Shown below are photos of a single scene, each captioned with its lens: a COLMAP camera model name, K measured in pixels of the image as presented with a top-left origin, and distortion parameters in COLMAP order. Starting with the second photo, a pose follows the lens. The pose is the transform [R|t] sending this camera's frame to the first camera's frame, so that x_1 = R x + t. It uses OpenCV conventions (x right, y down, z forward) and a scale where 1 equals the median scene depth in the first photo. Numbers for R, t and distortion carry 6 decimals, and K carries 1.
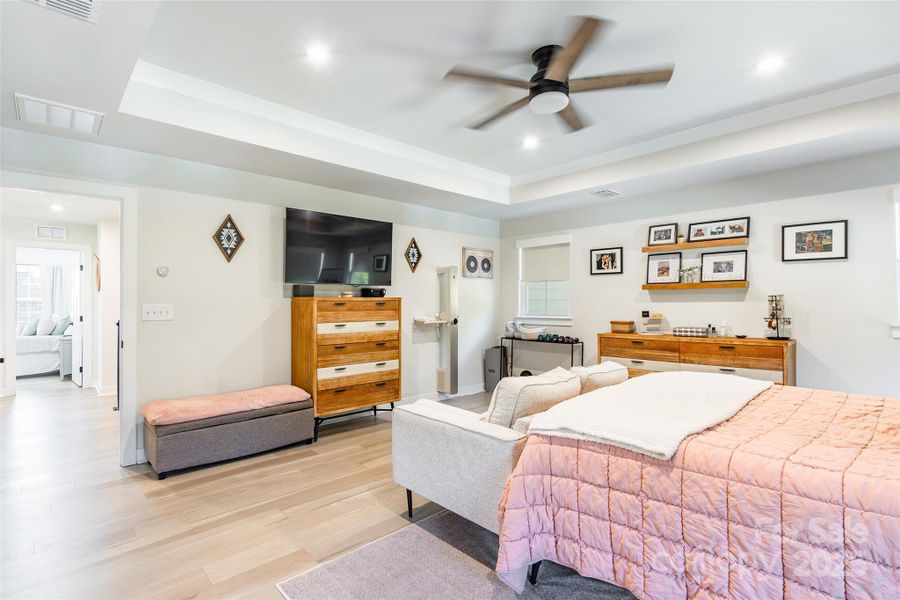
lens RADIAL K [[415.7, 0, 427.5], [0, 415.7, 292.1], [0, 0, 1]] dist [-0.015470, -0.000613]
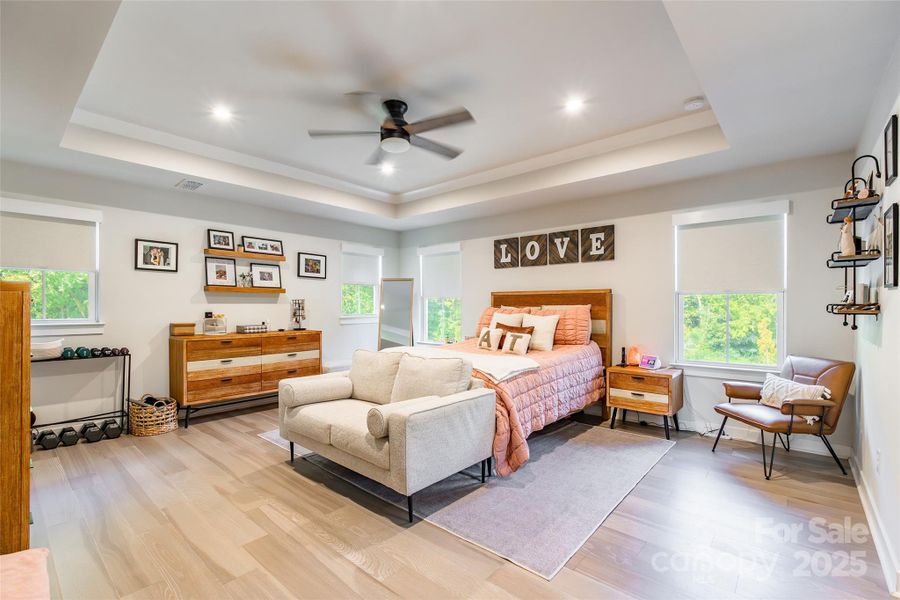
lens RADIAL K [[400.8, 0, 449.3], [0, 400.8, 296.7], [0, 0, 1]] dist [-0.024514, -0.000175]
pose [[-0.112276, 0.025343, 0.993354, -0.546284], [-0.032125, 0.999060, -0.029120, 0.018897], [-0.993158, -0.035181, -0.111357, 0.563672]]
